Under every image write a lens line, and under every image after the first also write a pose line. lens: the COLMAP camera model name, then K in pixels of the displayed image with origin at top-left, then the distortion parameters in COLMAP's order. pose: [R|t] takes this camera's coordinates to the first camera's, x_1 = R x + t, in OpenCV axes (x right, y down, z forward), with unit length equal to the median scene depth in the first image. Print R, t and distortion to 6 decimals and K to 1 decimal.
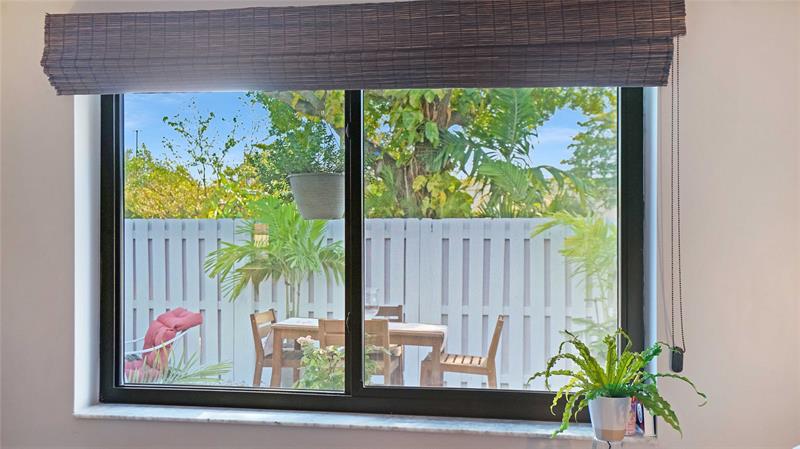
lens RADIAL K [[579.3, 0, 379.4], [0, 579.3, 226.5], [0, 0, 1]] dist [-0.030951, -0.000323]
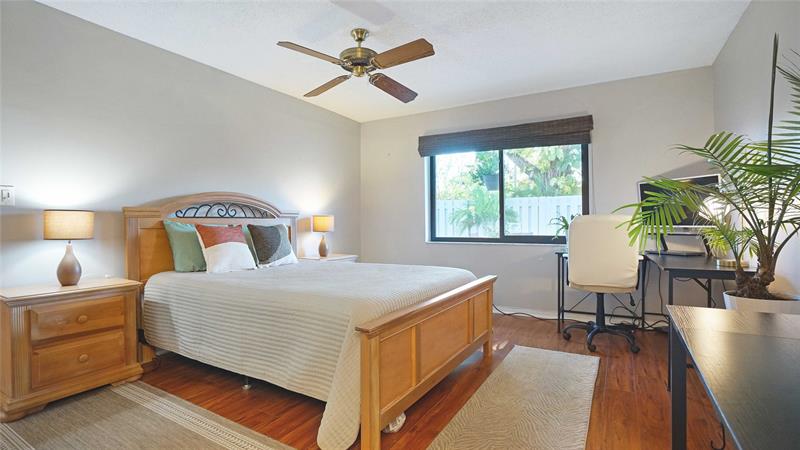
lens RADIAL K [[372.1, 0, 397.1], [0, 372.1, 229.2], [0, 0, 1]] dist [-0.062260, 0.026204]
pose [[0.925132, -0.001154, -0.379644, 0.203916], [0.012333, 0.999559, 0.027015, 0.161921], [0.379445, -0.029675, 0.924738, -1.224062]]
